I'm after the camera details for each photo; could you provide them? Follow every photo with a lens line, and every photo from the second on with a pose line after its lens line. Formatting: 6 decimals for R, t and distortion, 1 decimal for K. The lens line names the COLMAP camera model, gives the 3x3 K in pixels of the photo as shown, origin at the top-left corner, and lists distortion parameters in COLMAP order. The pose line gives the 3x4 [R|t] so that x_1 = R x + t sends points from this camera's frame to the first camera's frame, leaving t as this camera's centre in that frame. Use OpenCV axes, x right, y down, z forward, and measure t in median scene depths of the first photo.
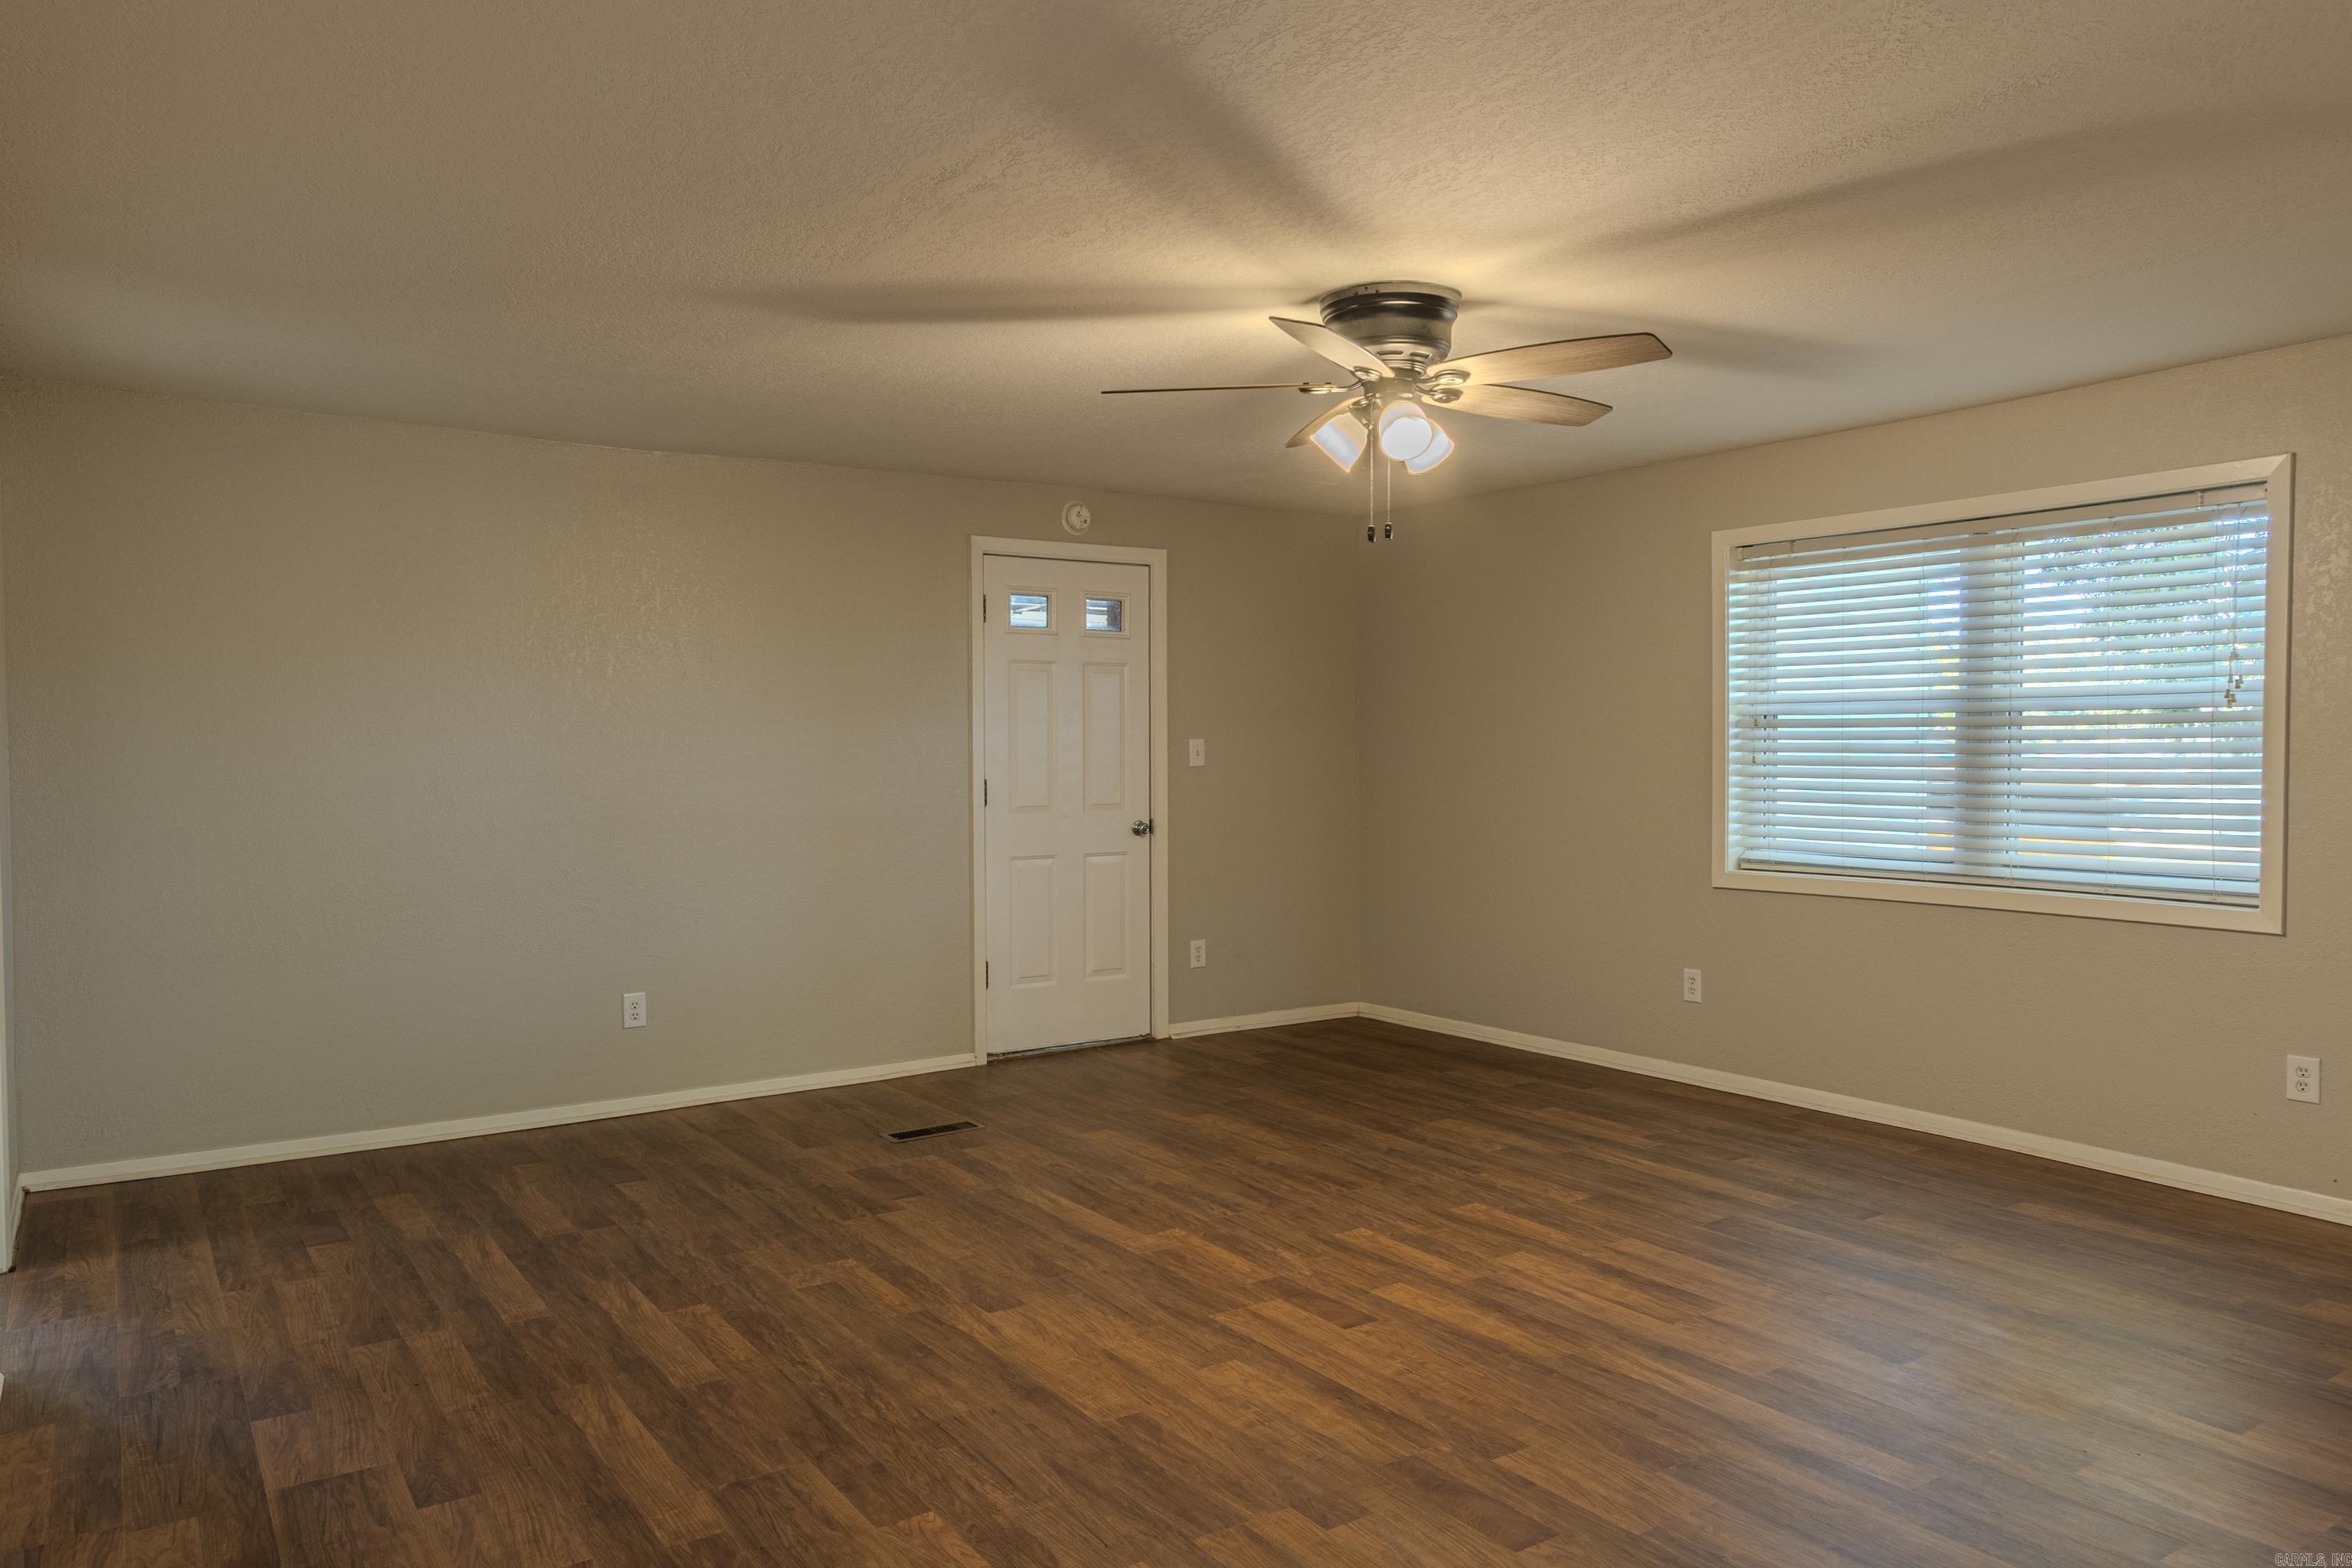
lens RADIAL K [[1653.6, 0, 1195.1], [0, 1653.6, 783.8], [0, 0, 1]] dist [0.000199, 0.001914]
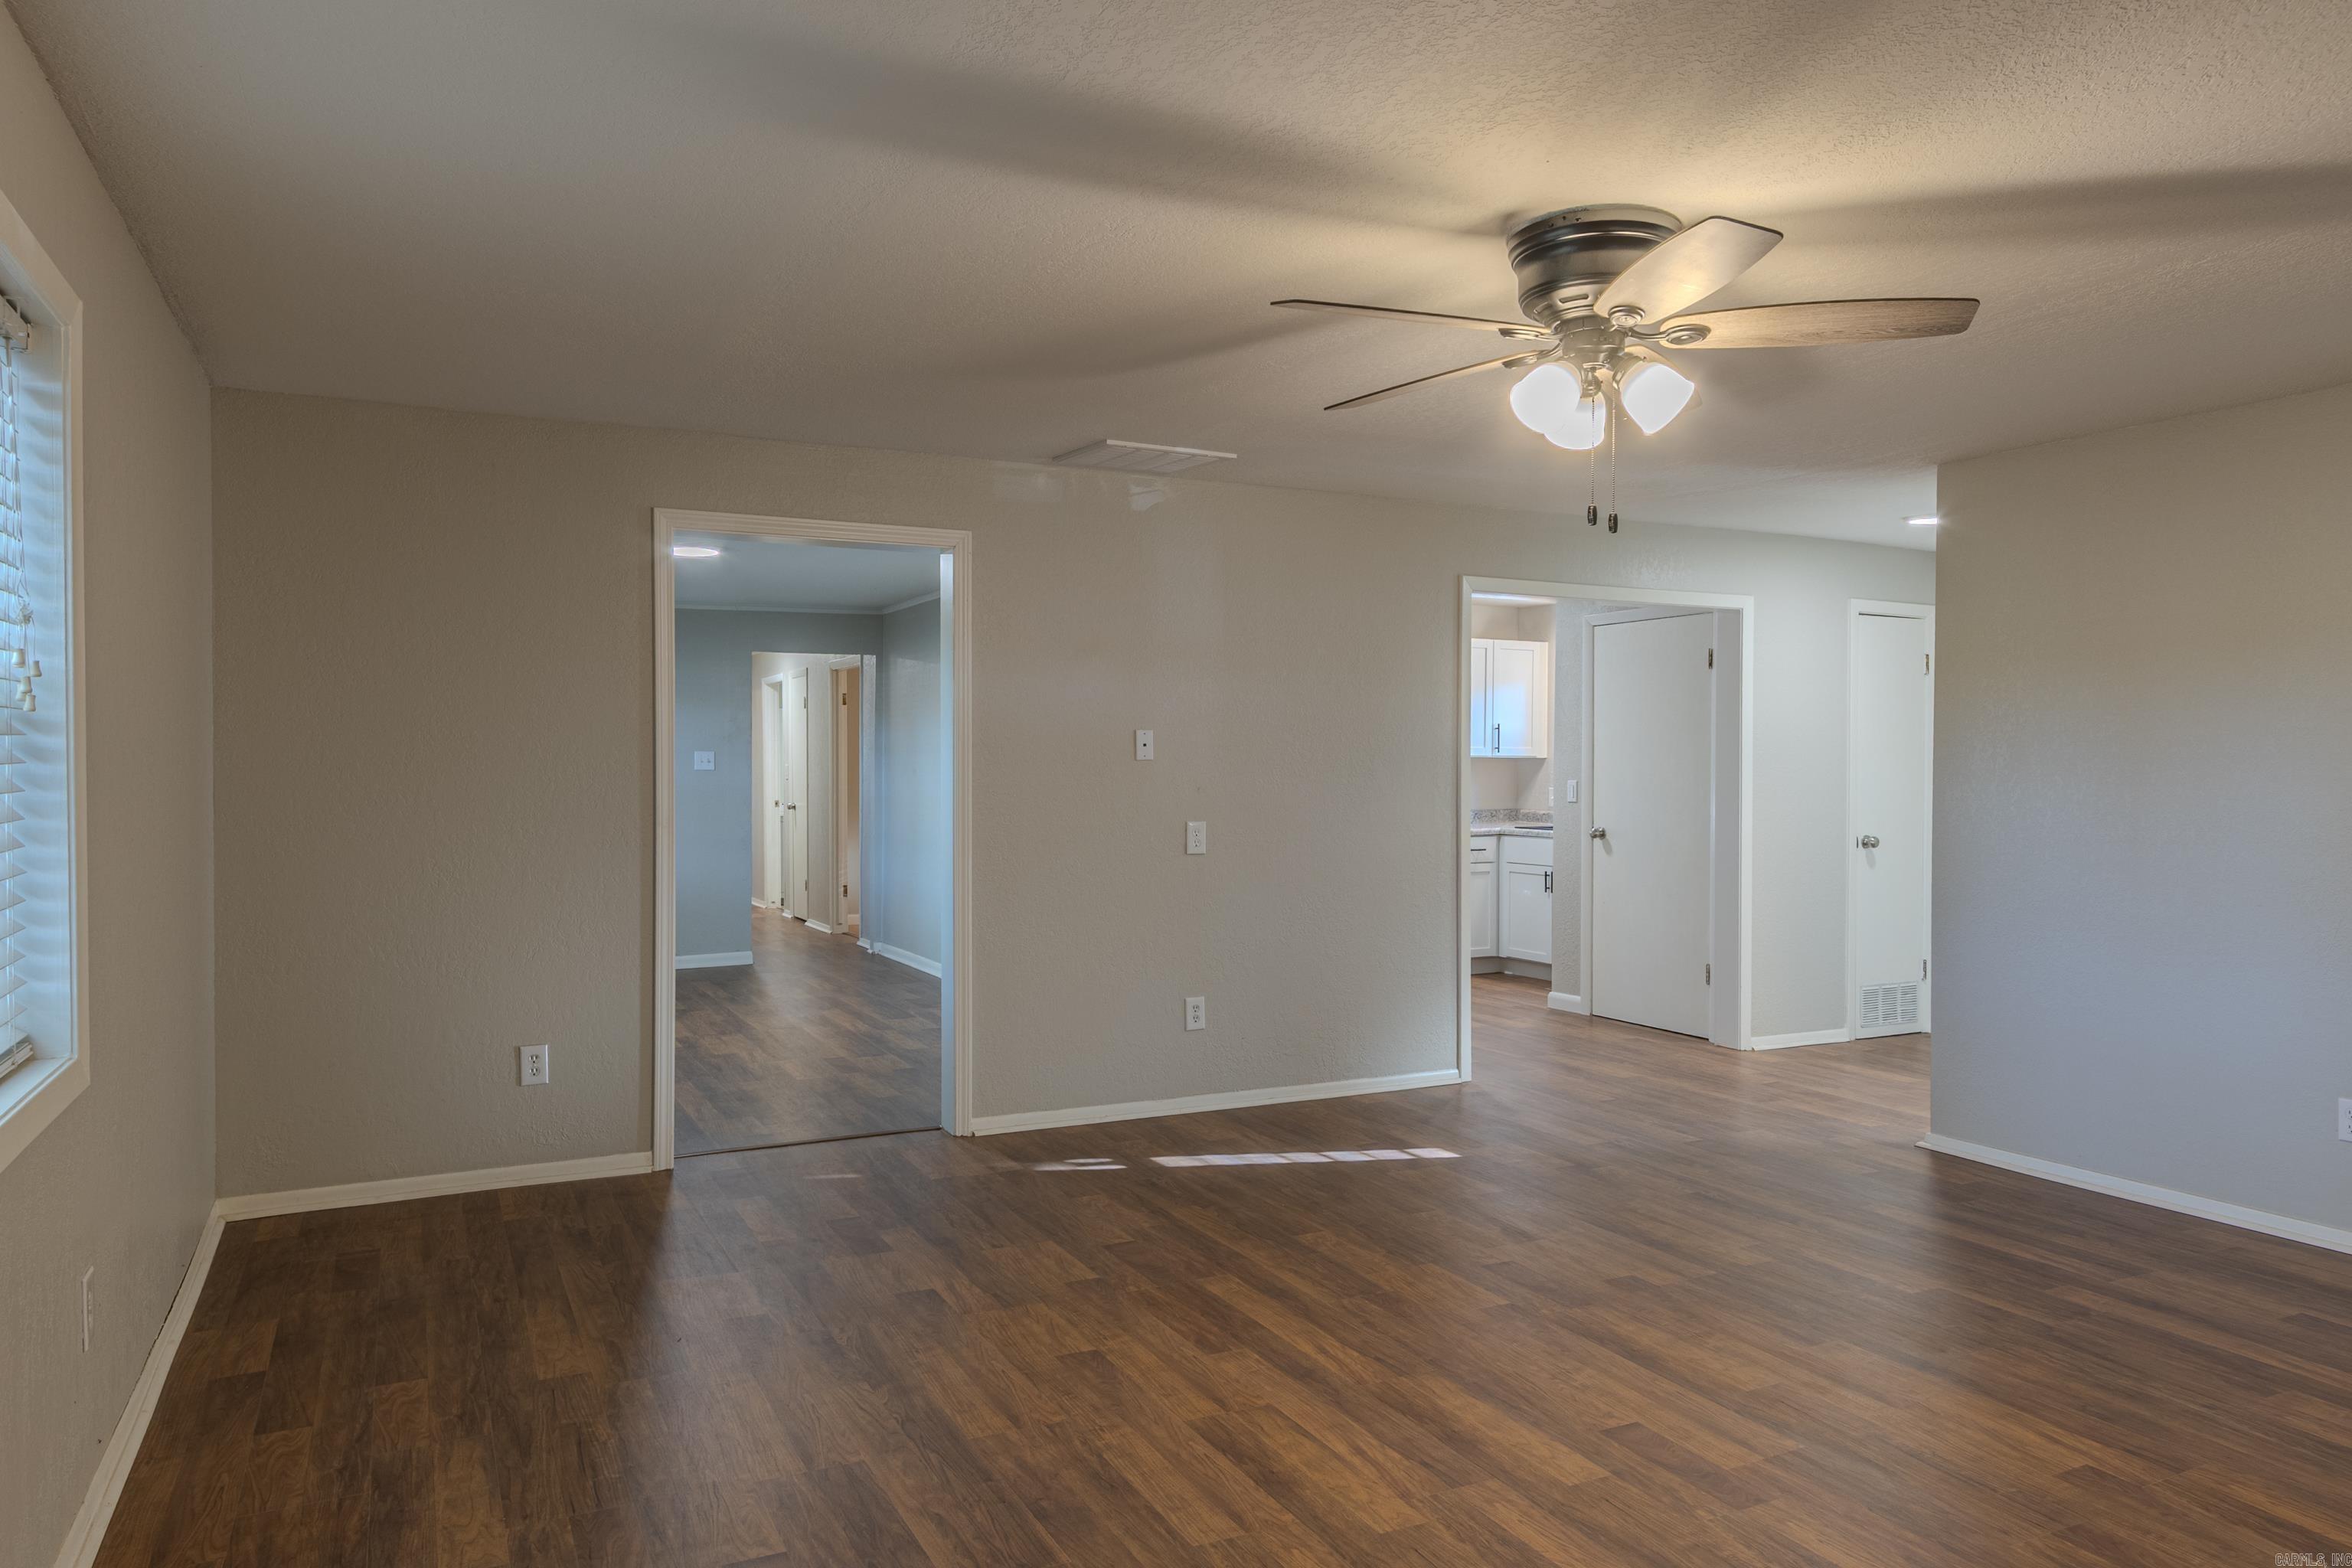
lens RADIAL K [[1518.3, 0, 1190.8], [0, 1518.3, 790.6], [0, 0, 1]] dist [0.003560, -0.000665]
pose [[-0.988806, -0.000765, 0.149205, 0.176740], [0.005438, 0.999137, 0.041167, -0.041350], [-0.149108, 0.041517, -0.987949, 1.564912]]
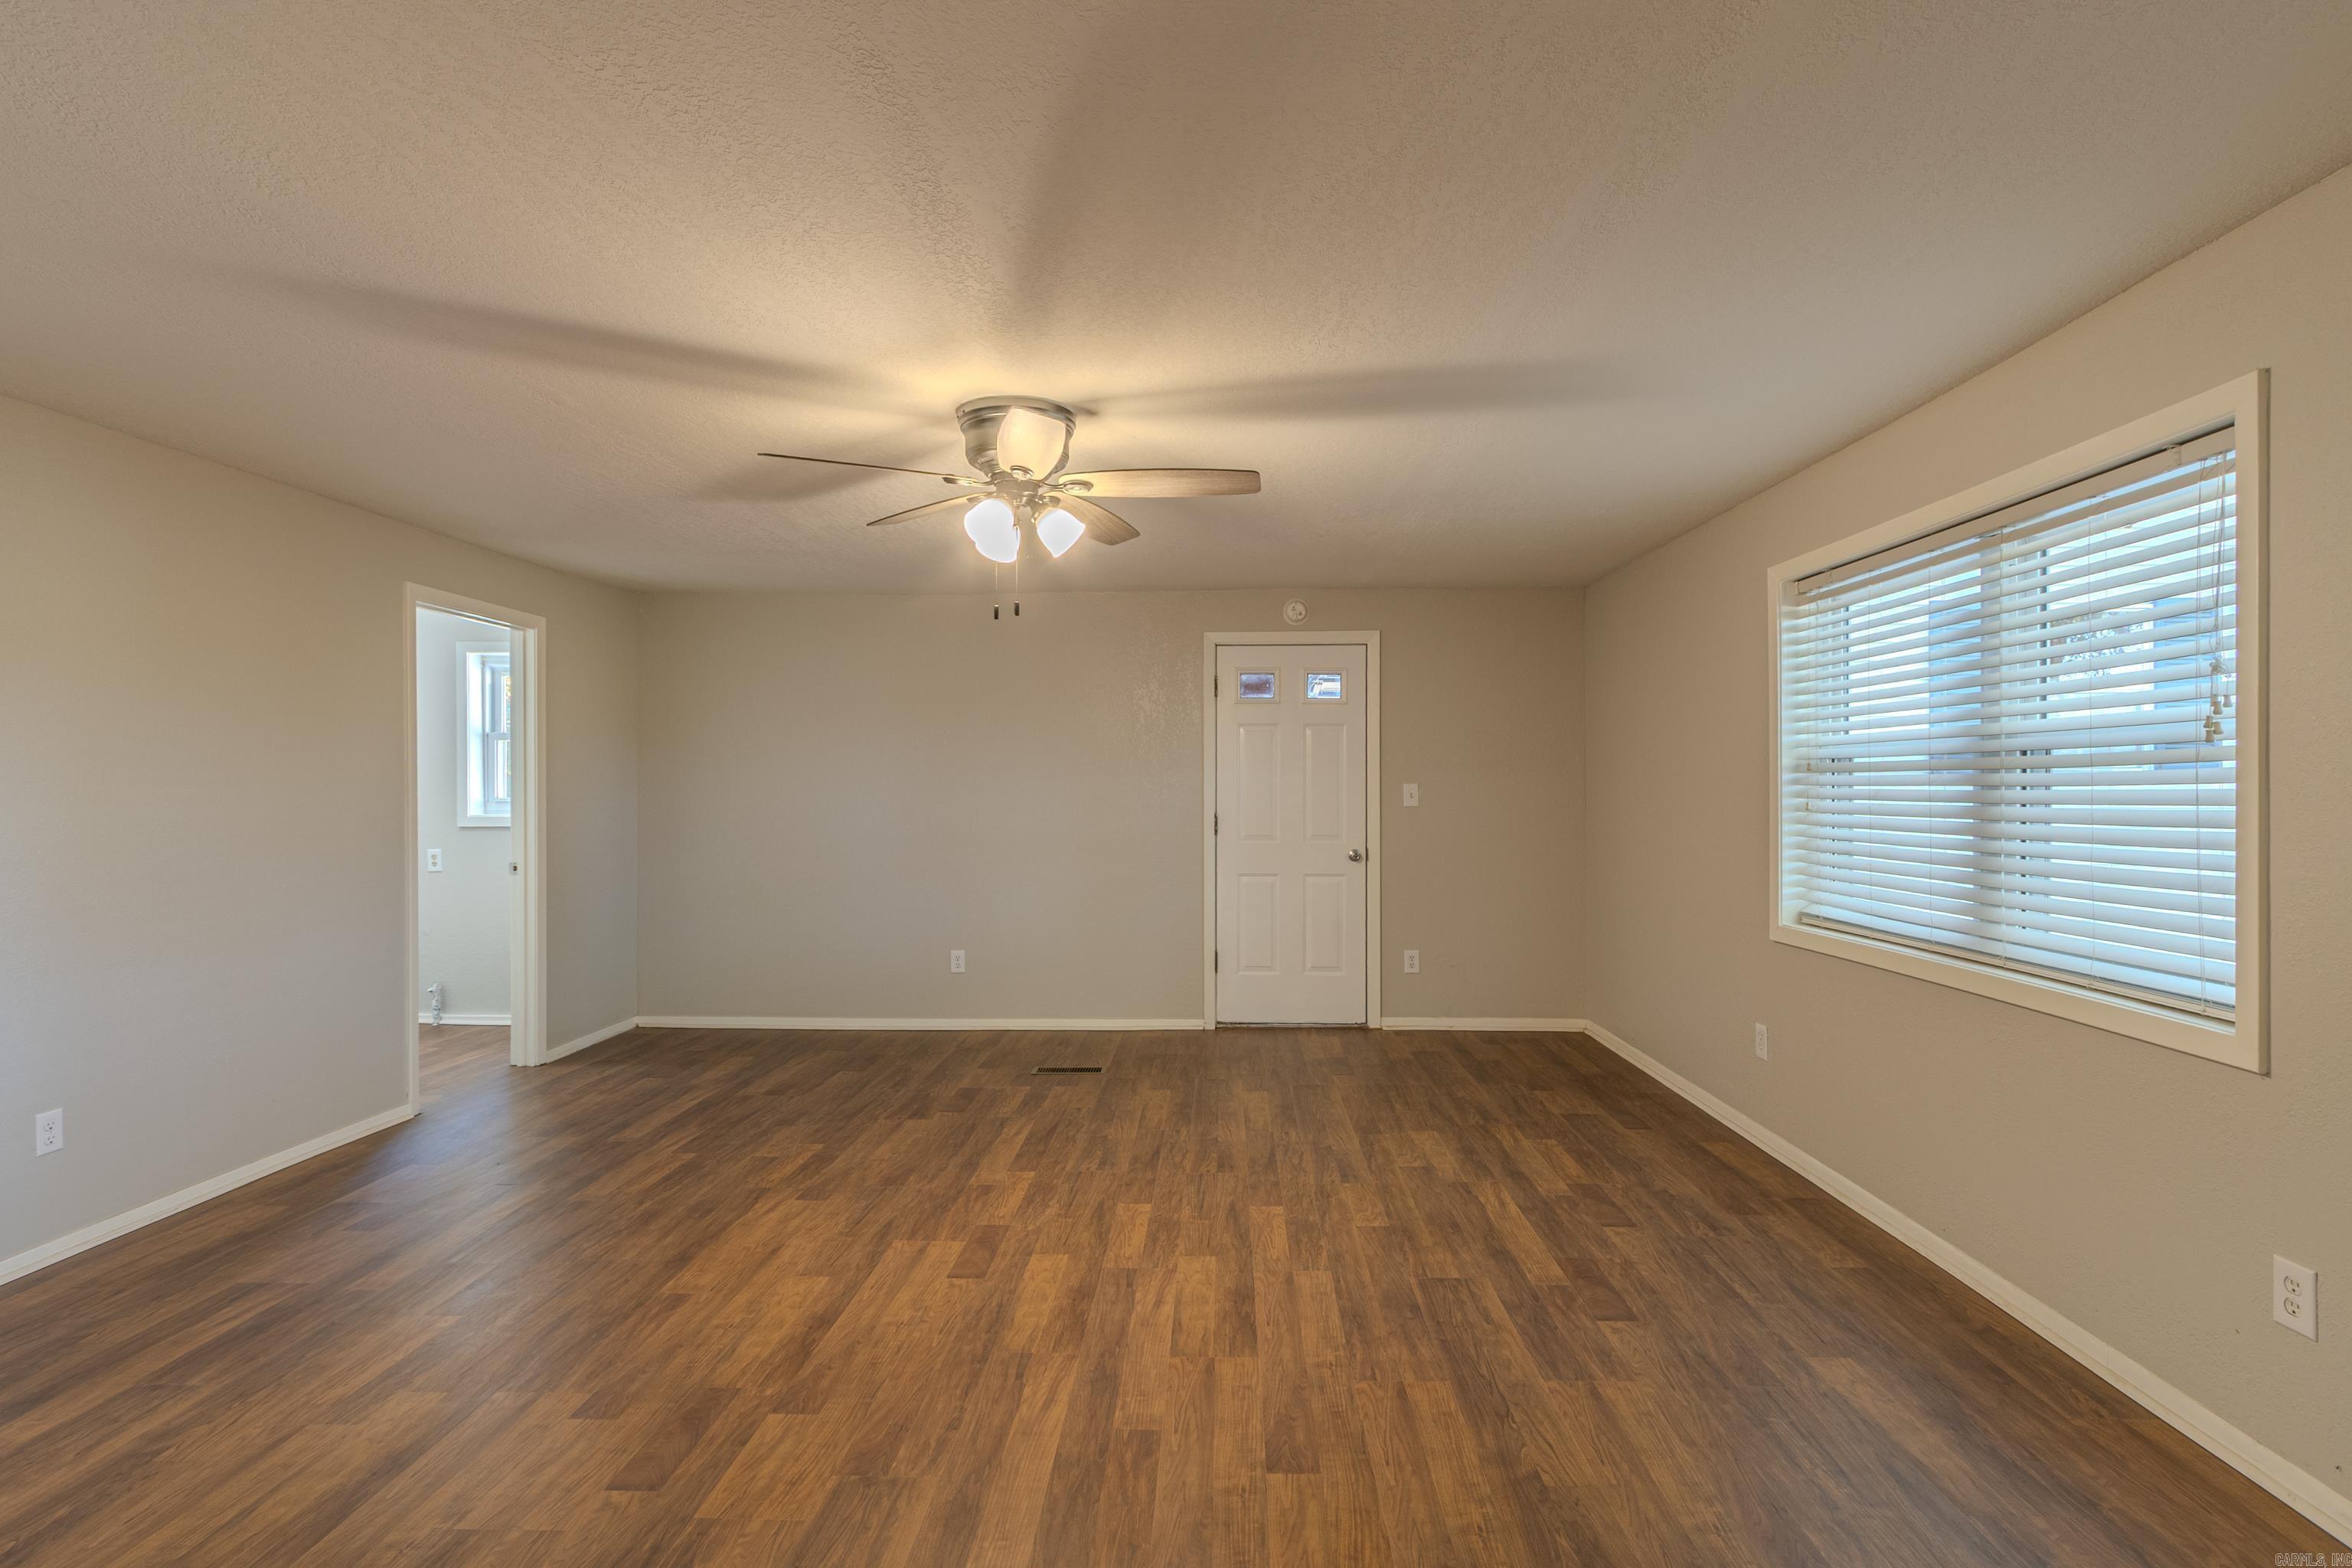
lens RADIAL K [[1153.2, 0, 1176.0], [0, 1153.2, 784.0], [0, 0, 1]] dist [0.004126, -0.000360]
pose [[0.793628, 0.001166, -0.608402, 0.620904], [-0.017330, 0.999636, -0.020690, -0.010702], [0.608157, 0.026963, 0.793359, 0.365864]]
